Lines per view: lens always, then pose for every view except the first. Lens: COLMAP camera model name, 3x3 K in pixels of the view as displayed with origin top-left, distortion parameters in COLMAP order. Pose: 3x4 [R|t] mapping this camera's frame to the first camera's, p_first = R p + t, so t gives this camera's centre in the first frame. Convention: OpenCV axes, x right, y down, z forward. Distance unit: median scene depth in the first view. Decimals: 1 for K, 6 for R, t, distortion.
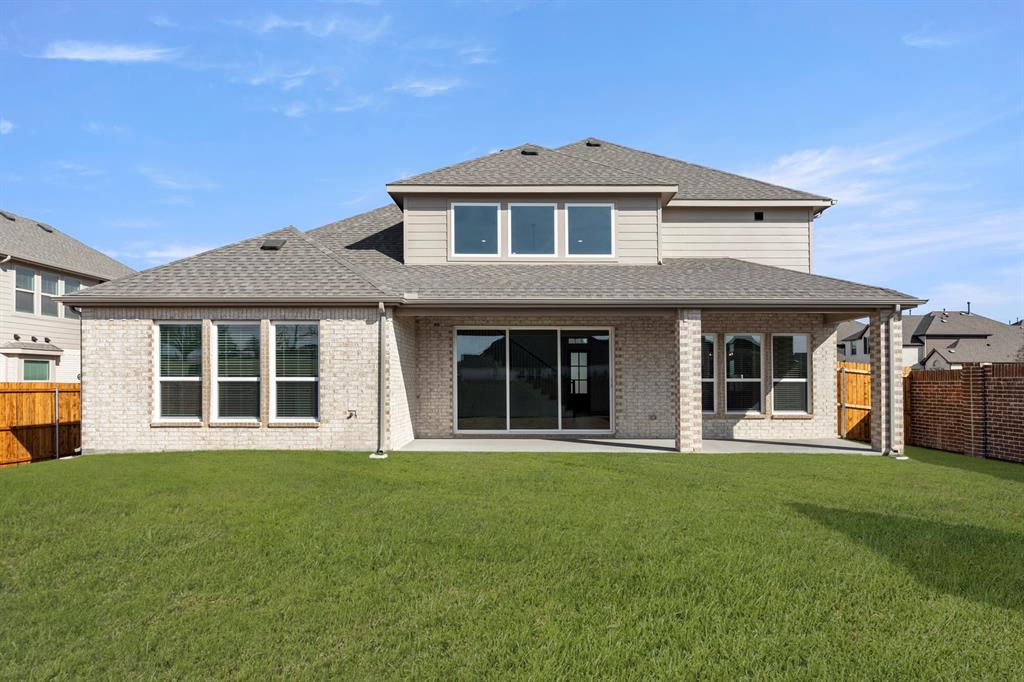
lens RADIAL K [[591.2, 0, 527.0], [0, 591.2, 360.2], [0, 0, 1]] dist [-0.017291, -0.001287]
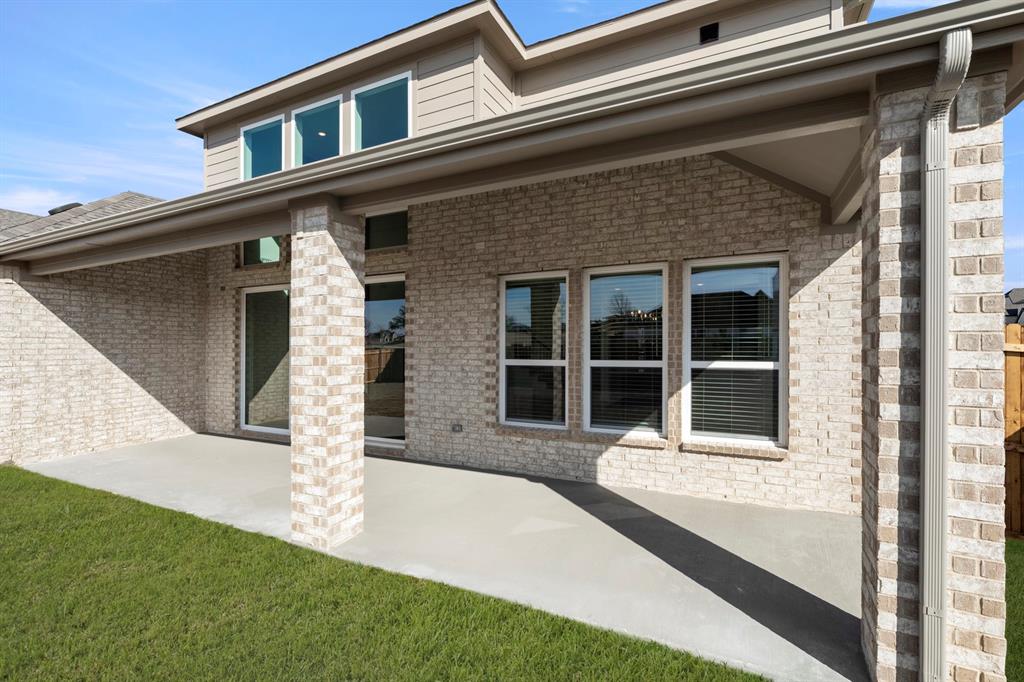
lens RADIAL K [[454.8, 0, 507.0], [0, 454.8, 342.0], [0, 0, 1]] dist [-0.003574, -0.000224]
pose [[0.898730, -0.010715, -0.438372, 0.446311], [0.023890, 0.999413, 0.024549, 0.004629], [0.437852, -0.032536, 0.898458, 0.626995]]
